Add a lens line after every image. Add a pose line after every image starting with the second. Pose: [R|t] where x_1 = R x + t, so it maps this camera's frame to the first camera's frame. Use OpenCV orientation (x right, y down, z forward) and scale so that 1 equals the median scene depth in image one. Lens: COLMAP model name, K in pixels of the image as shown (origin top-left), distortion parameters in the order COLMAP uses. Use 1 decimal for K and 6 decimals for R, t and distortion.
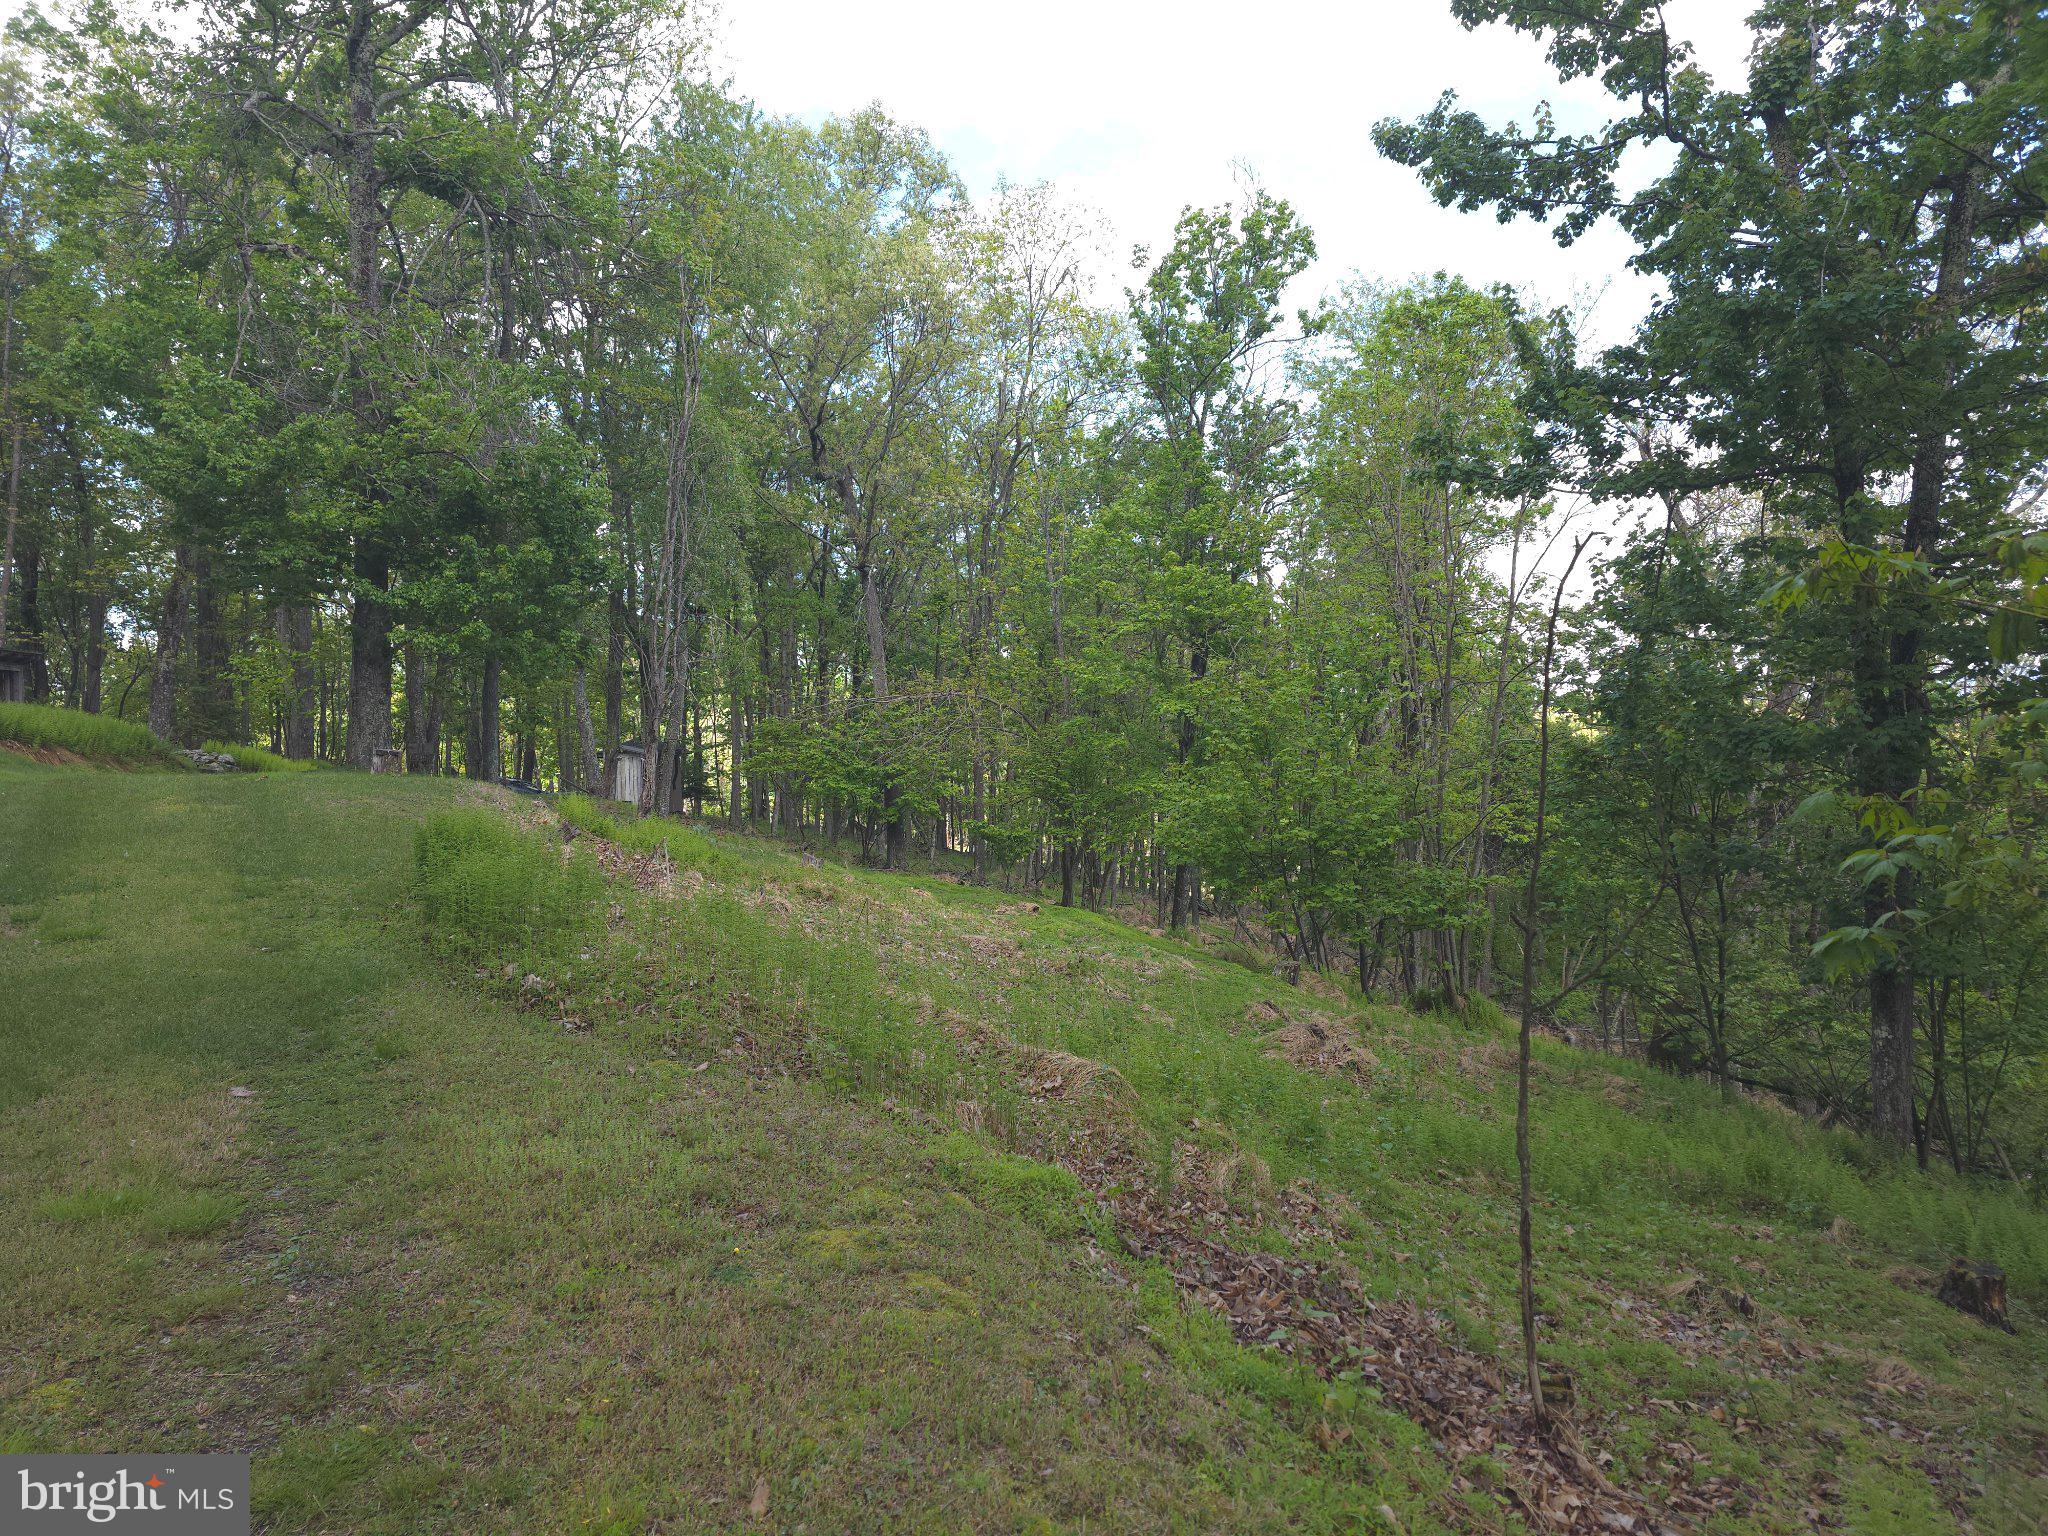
lens RADIAL K [[1336.9, 0, 1031.0], [0, 1336.9, 775.3], [0, 0, 1]] dist [0.039063, -0.023325]
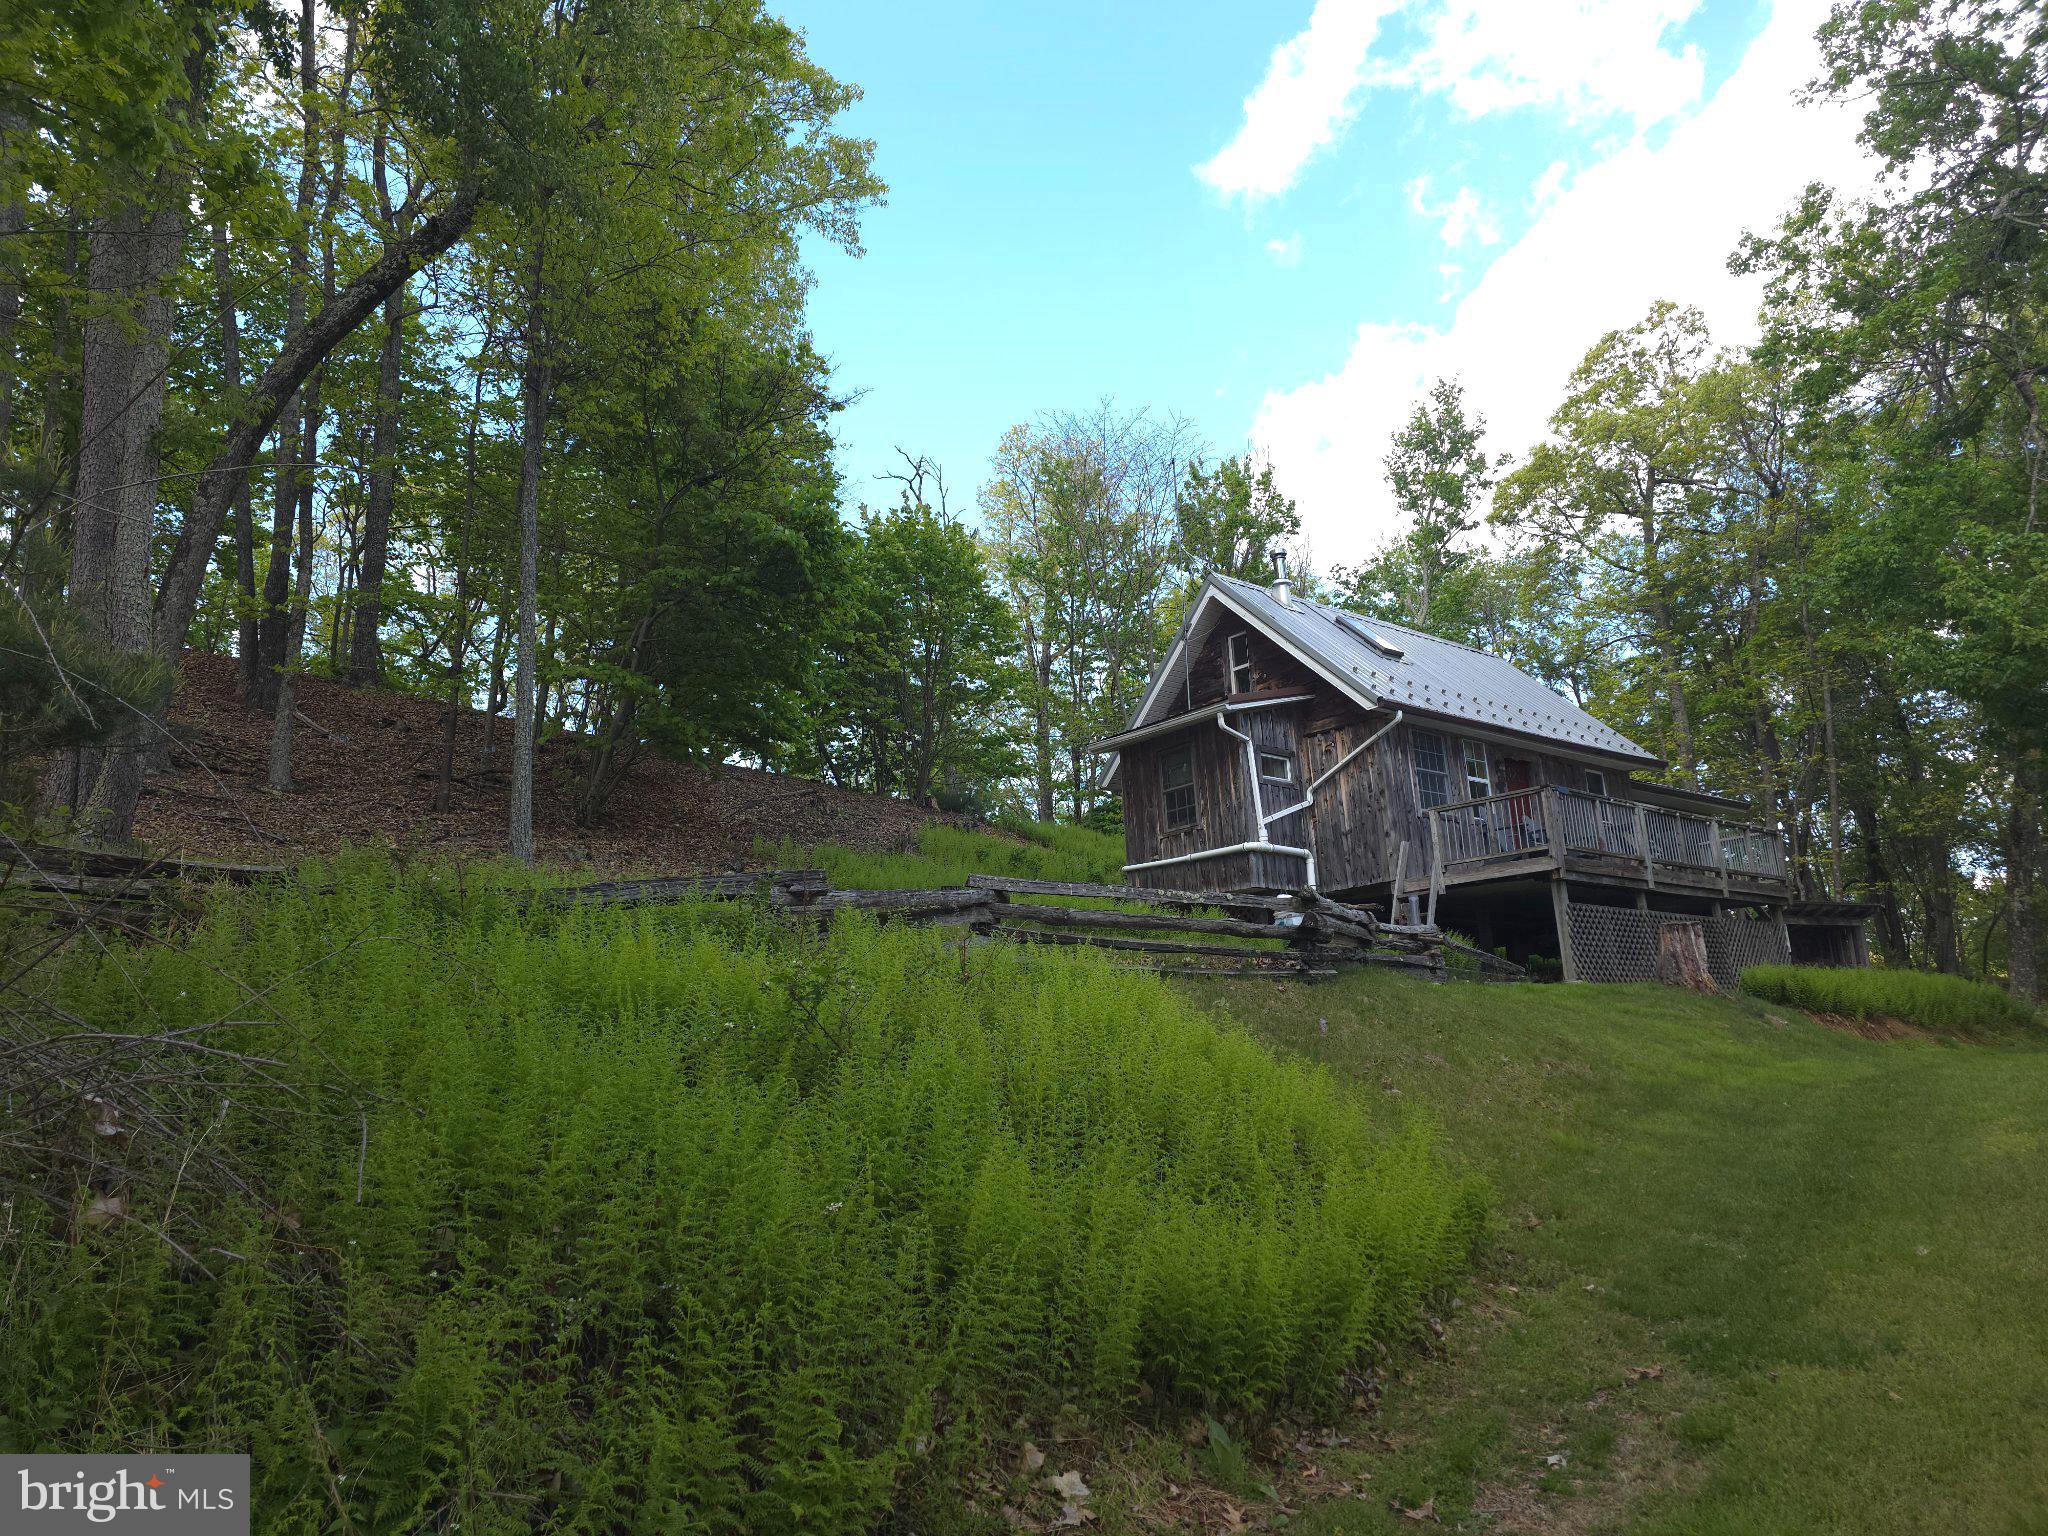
lens RADIAL K [[1336.9, 0, 1031.0], [0, 1336.9, 775.3], [0, 0, 1]] dist [0.039063, -0.023325]
pose [[0.352374, -0.192515, -0.915844, -0.064653], [0.026850, 0.980290, -0.195731, -0.010742], [0.935474, 0.044380, 0.350598, 0.120644]]
